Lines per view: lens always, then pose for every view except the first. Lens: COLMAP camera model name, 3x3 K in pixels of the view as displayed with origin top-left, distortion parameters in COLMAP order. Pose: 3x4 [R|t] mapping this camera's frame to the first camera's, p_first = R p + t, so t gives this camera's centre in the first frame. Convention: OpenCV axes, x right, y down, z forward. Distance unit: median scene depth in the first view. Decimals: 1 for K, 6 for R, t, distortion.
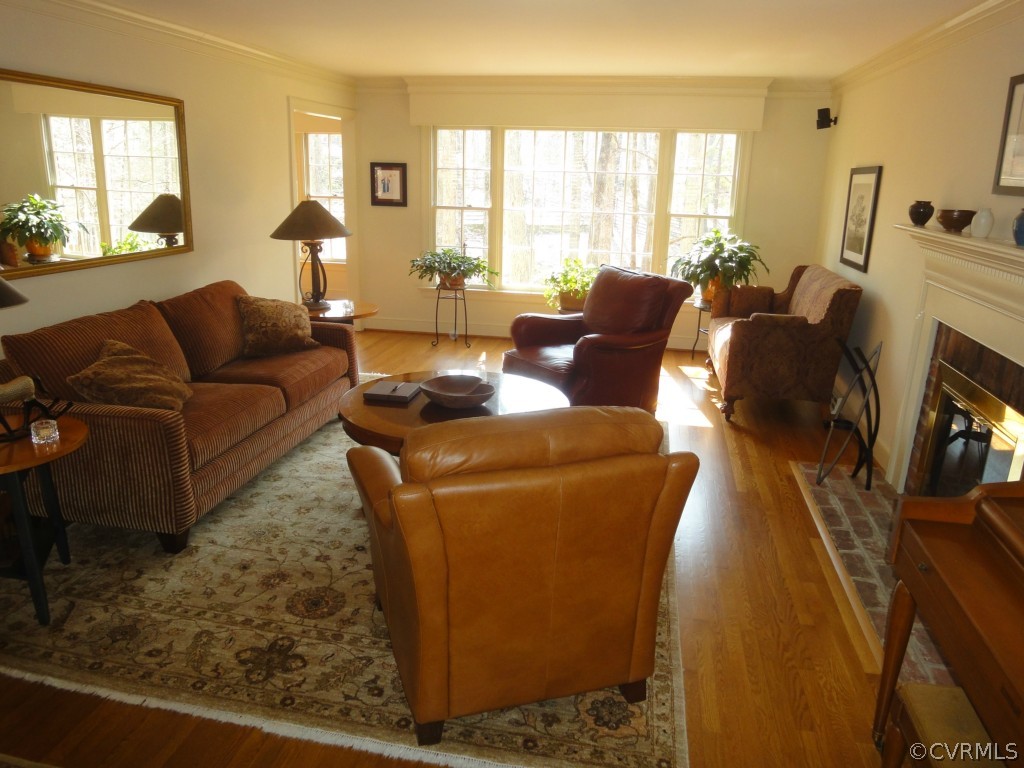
lens RADIAL K [[728.0, 0, 513.3], [0, 728.0, 378.1], [0, 0, 1]] dist [-0.049500, 0.013045]
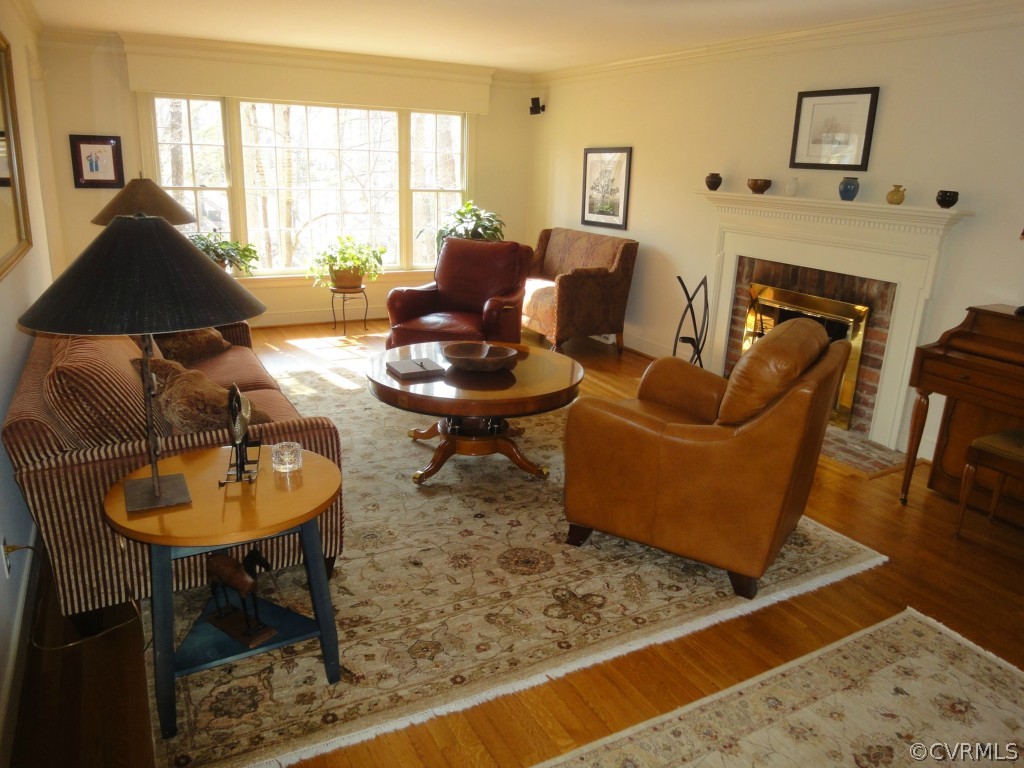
lens RADIAL K [[728.0, 0, 512.7], [0, 728.0, 385.1], [0, 0, 1]] dist [-0.049500, 0.013045]
pose [[0.770382, -0.180678, 0.611447, -0.420956], [0.158130, 0.983189, 0.091291, -0.018676], [-0.617662, 0.026359, 0.786002, 0.084721]]
